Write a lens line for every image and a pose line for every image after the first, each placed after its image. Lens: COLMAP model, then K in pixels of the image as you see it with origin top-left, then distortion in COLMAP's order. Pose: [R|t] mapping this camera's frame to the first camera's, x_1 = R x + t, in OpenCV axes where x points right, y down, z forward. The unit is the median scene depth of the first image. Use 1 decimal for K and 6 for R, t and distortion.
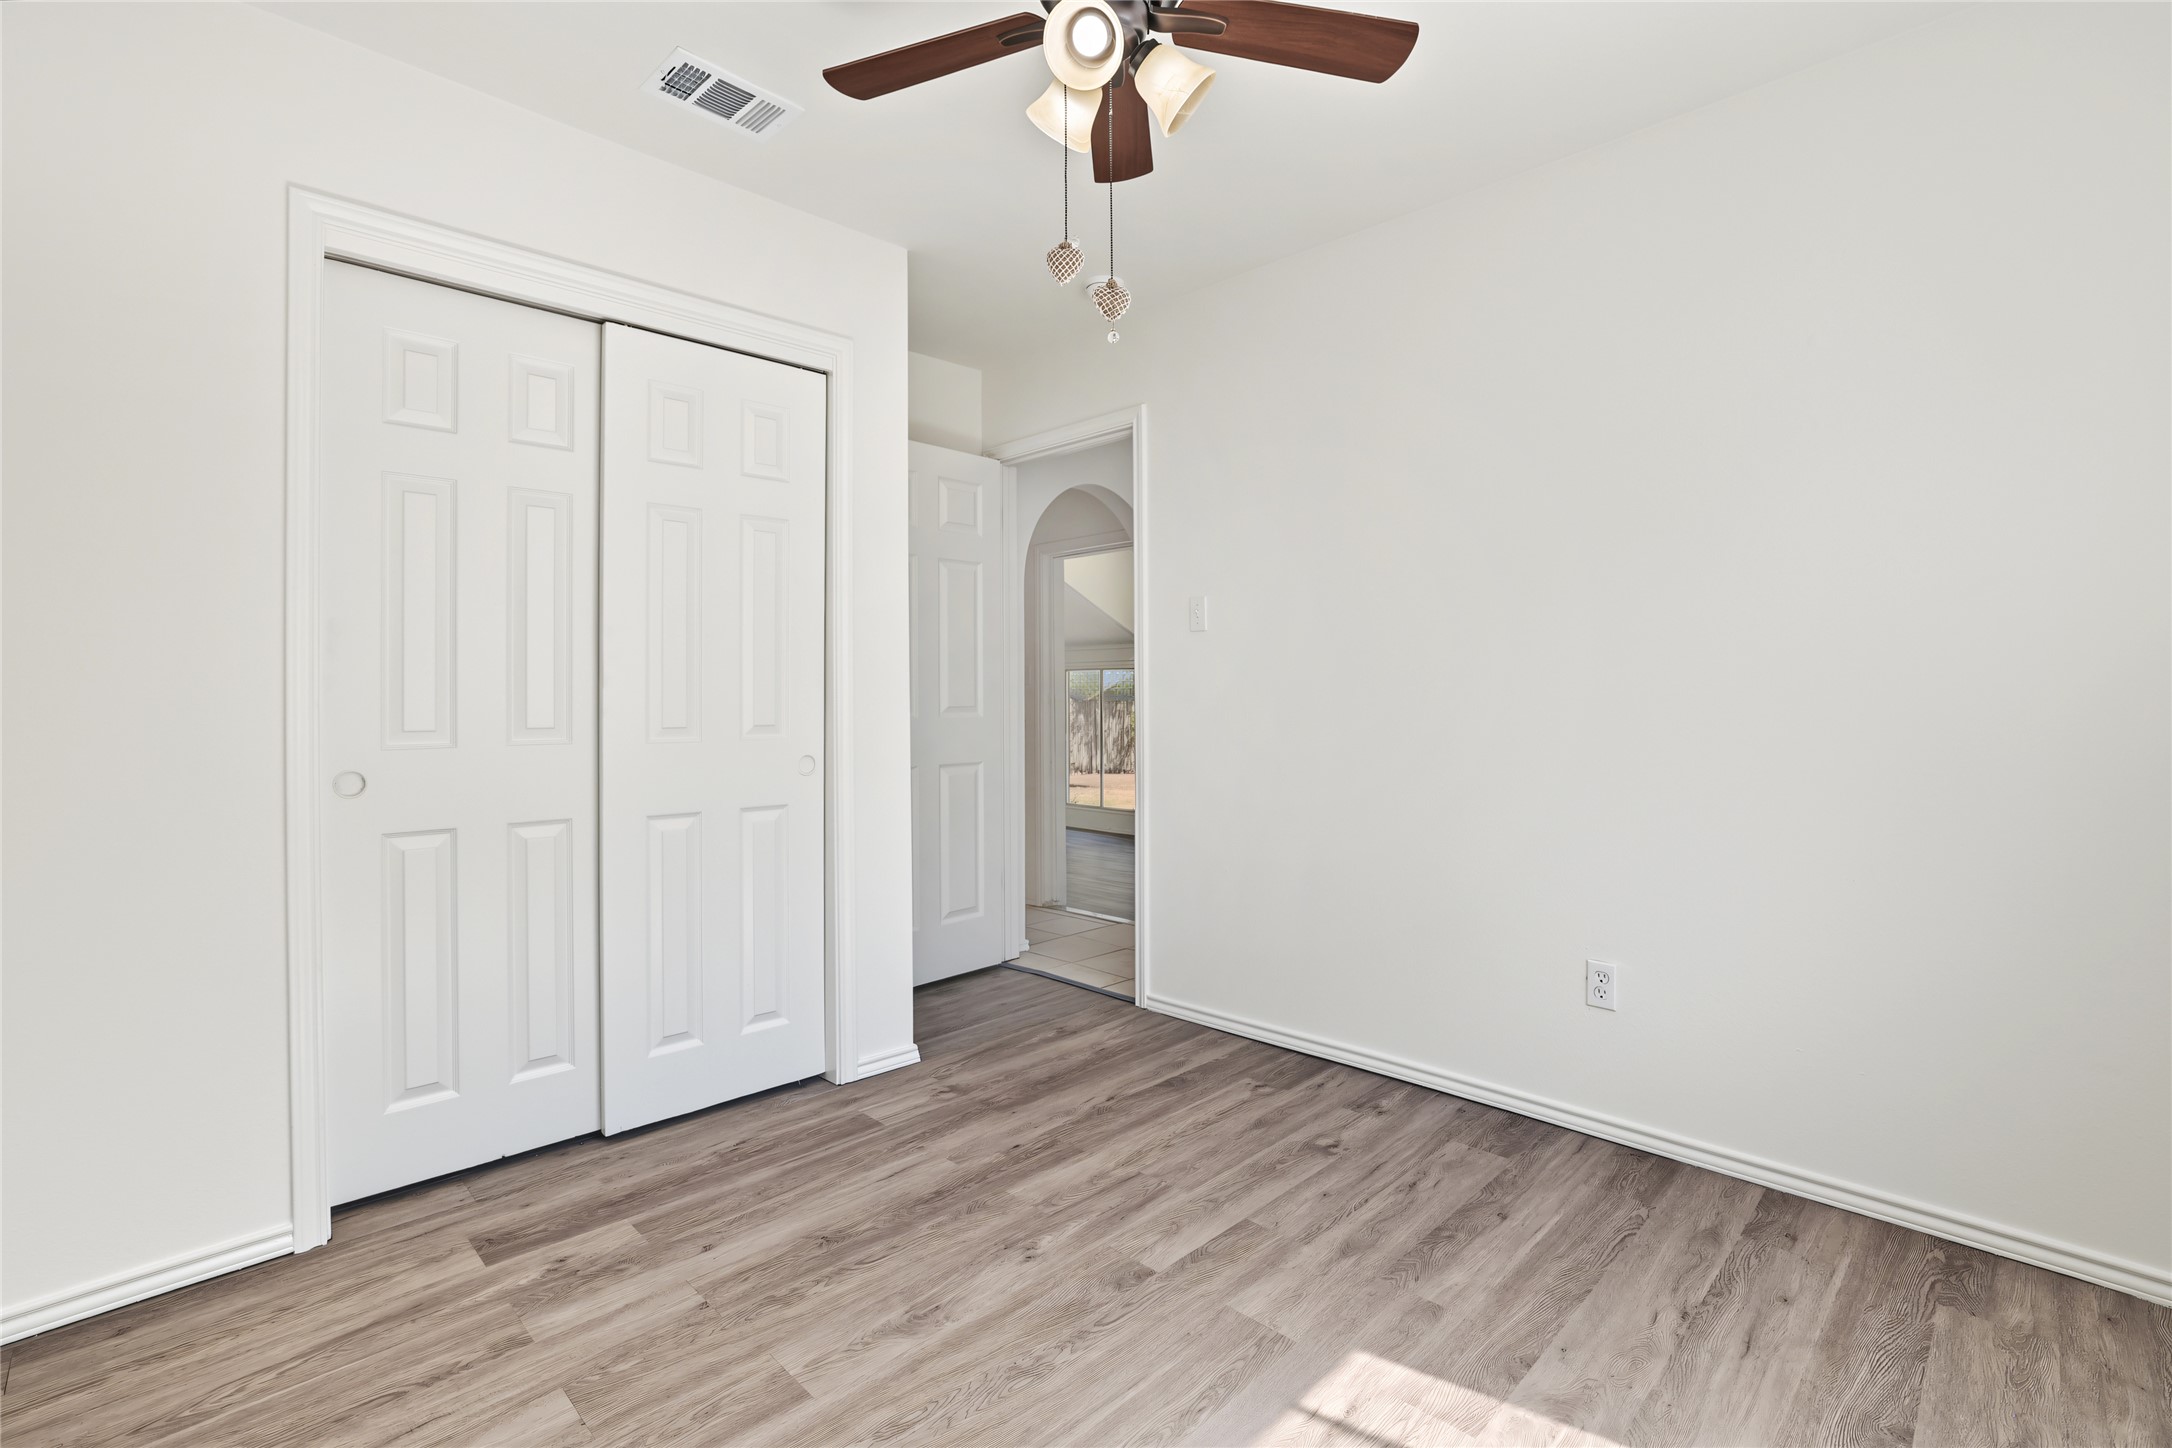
lens RADIAL K [[938.1, 0, 1081.0], [0, 938.1, 700.2], [0, 0, 1]] dist [-0.018801, 0.000121]
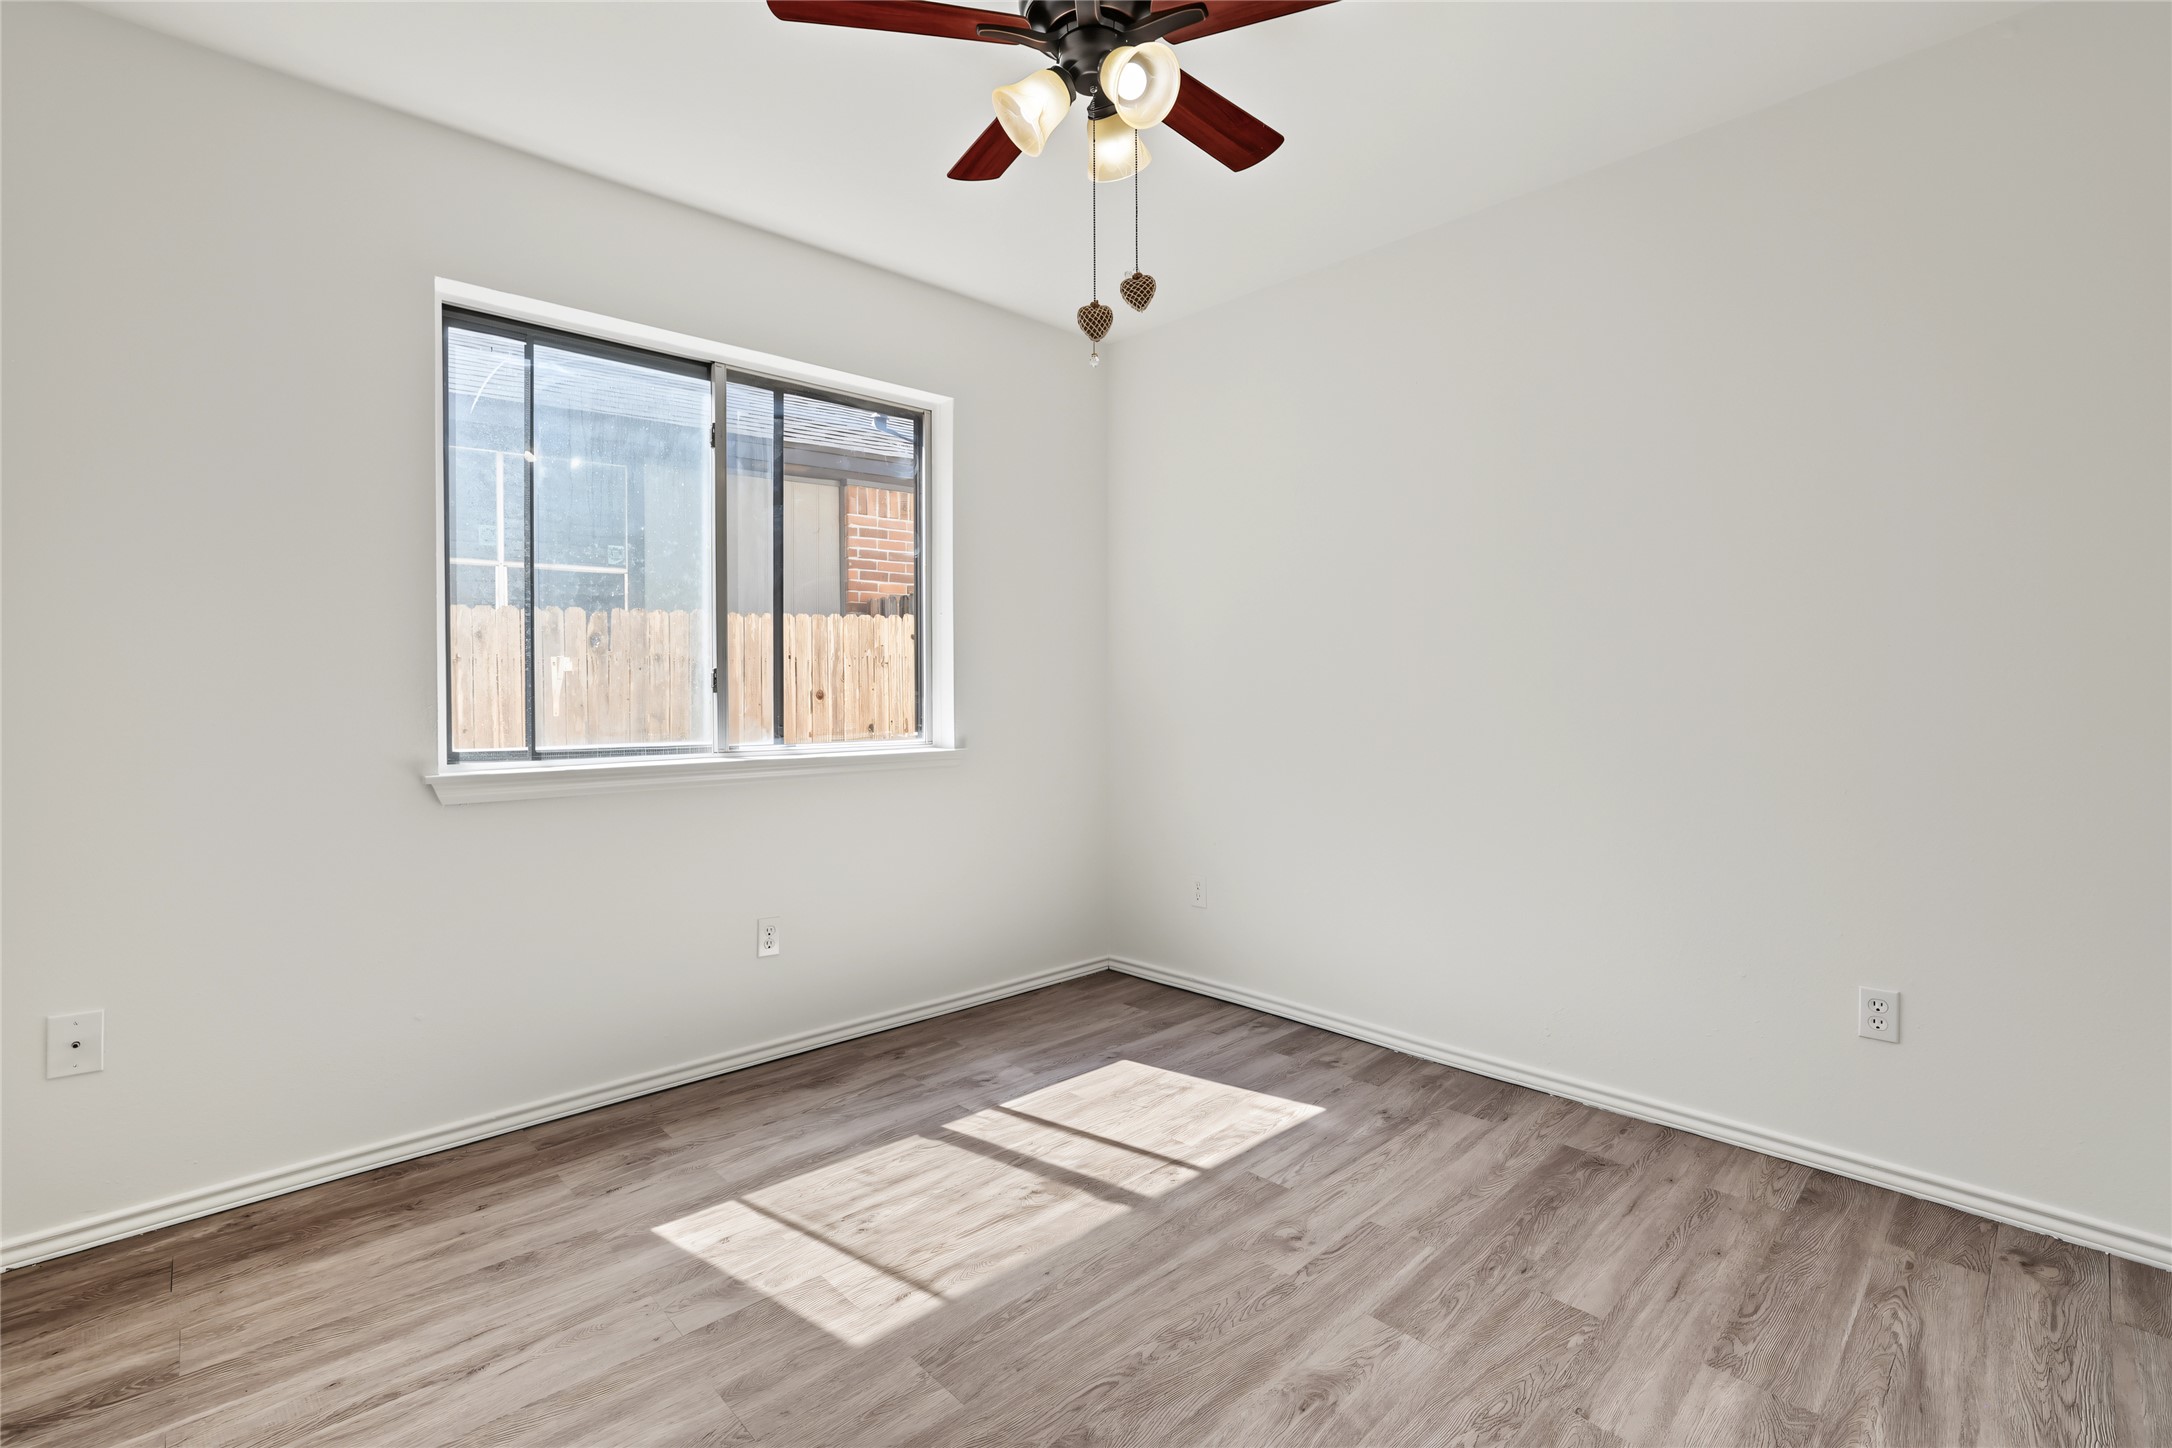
lens RADIAL K [[938.1, 0, 1081.0], [0, 938.1, 700.2], [0, 0, 1]] dist [-0.018801, 0.000121]
pose [[-0.999609, 0.007951, 0.026808, 0.022450], [0.008114, 0.999949, 0.005995, -0.002513], [-0.026759, 0.006210, -0.999623, 2.026127]]
